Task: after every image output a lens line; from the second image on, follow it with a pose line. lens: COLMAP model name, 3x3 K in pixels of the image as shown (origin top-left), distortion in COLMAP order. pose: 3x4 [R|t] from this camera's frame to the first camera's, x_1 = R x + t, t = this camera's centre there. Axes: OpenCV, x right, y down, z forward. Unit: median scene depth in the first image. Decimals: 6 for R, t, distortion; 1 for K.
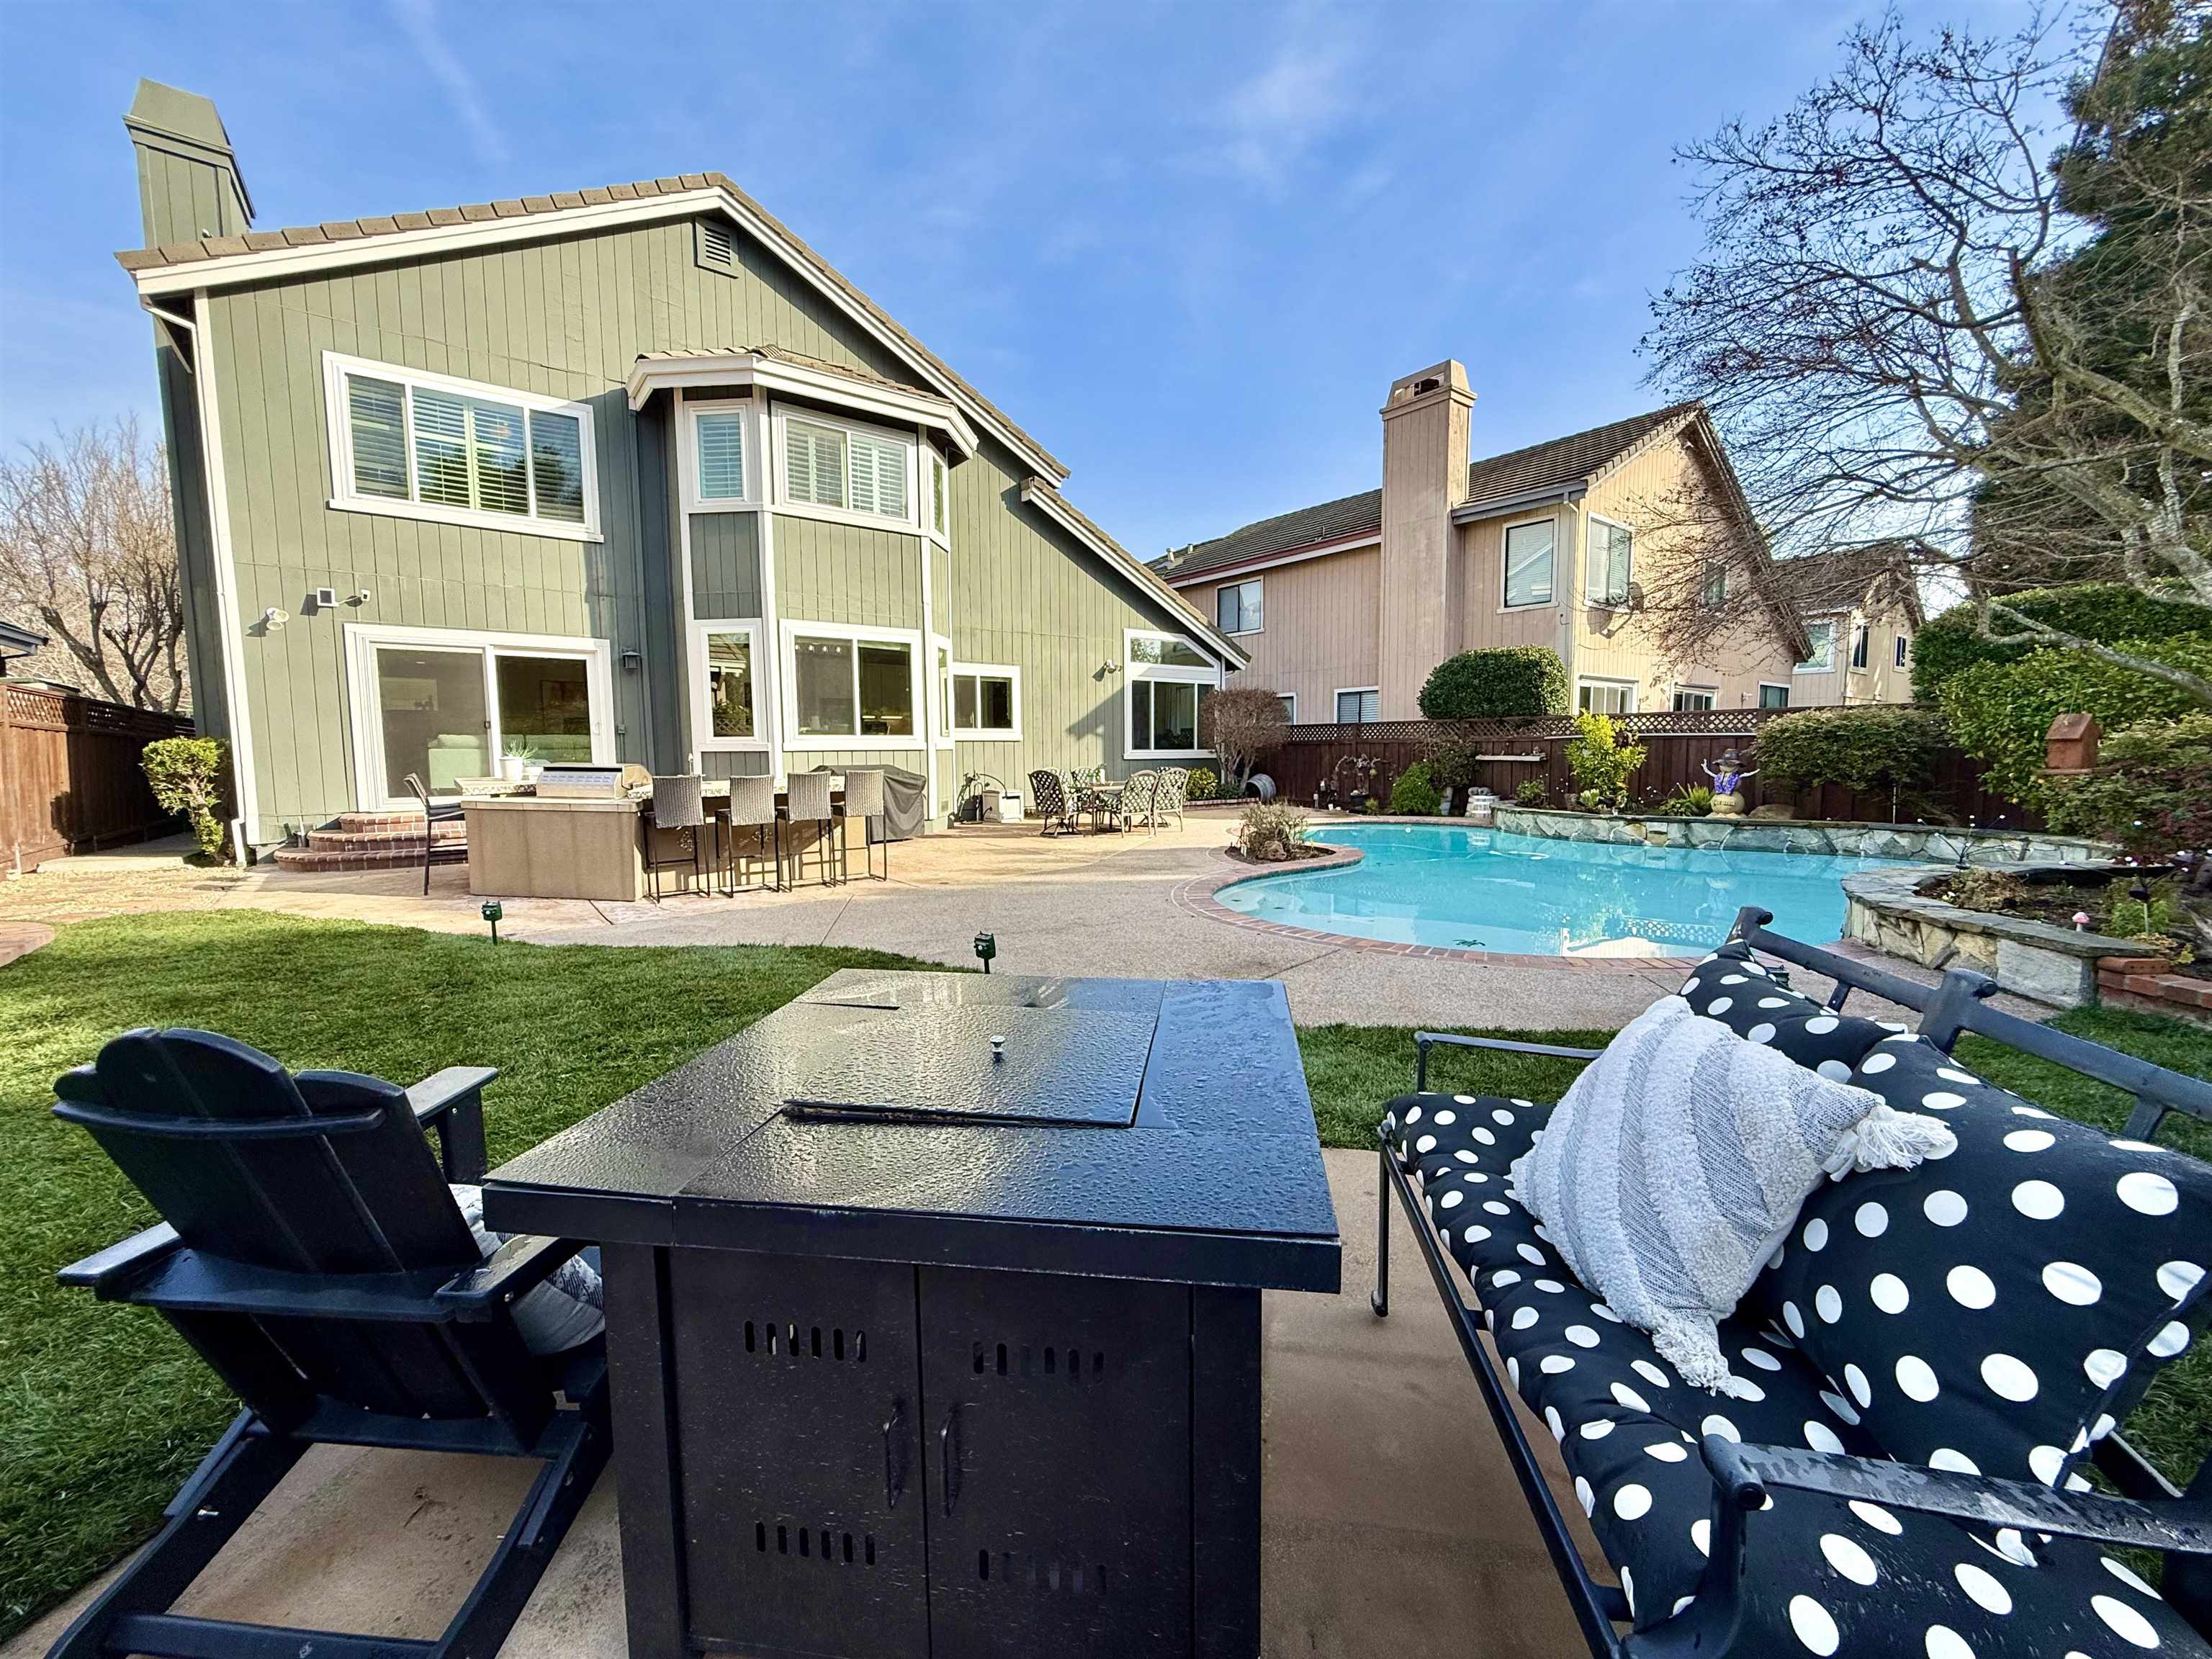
lens RADIAL K [[878.3, 0, 1103.4], [0, 878.3, 832.3], [0, 0, 1]] dist [0.001985, -0.000214]
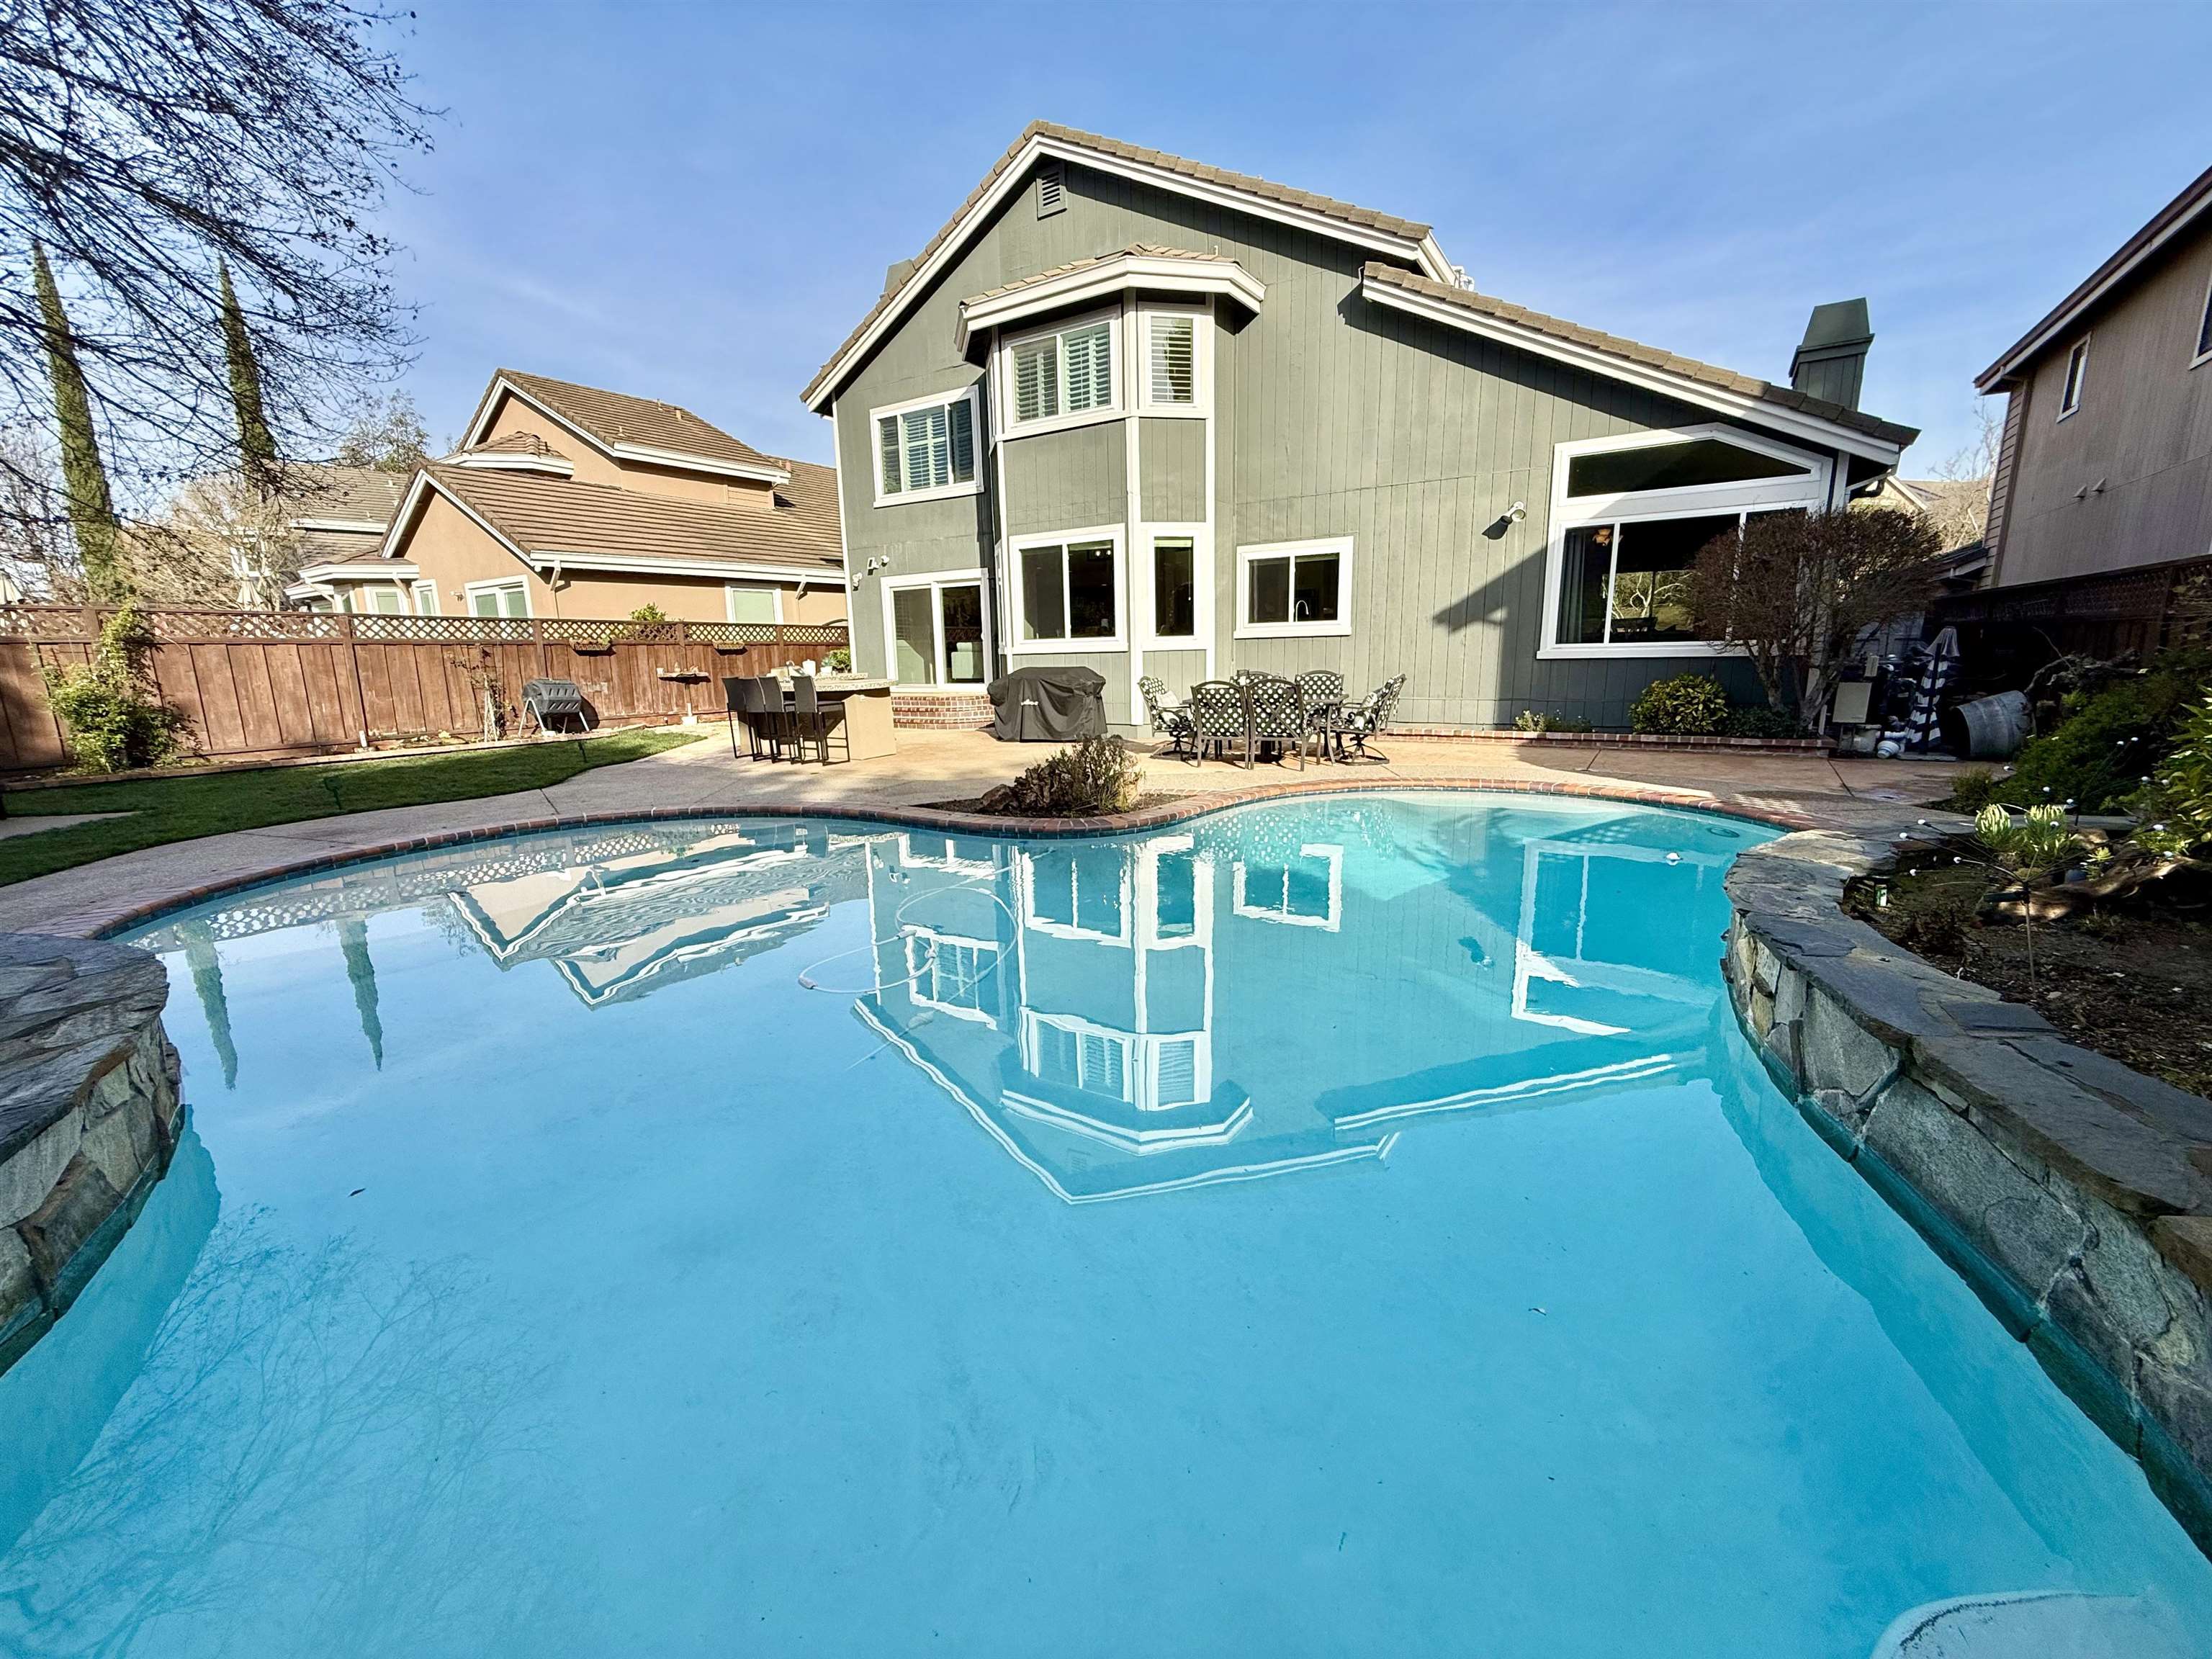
lens RADIAL K [[878.3, 0, 1100.3], [0, 878.3, 828.0], [0, 0, 1]] dist [0.001985, -0.000214]
pose [[0.334916, 0.186119, -0.923683, 0.793157], [-0.068627, 0.982512, 0.173089, -0.076622], [0.939745, 0.005419, 0.341832, 0.721175]]
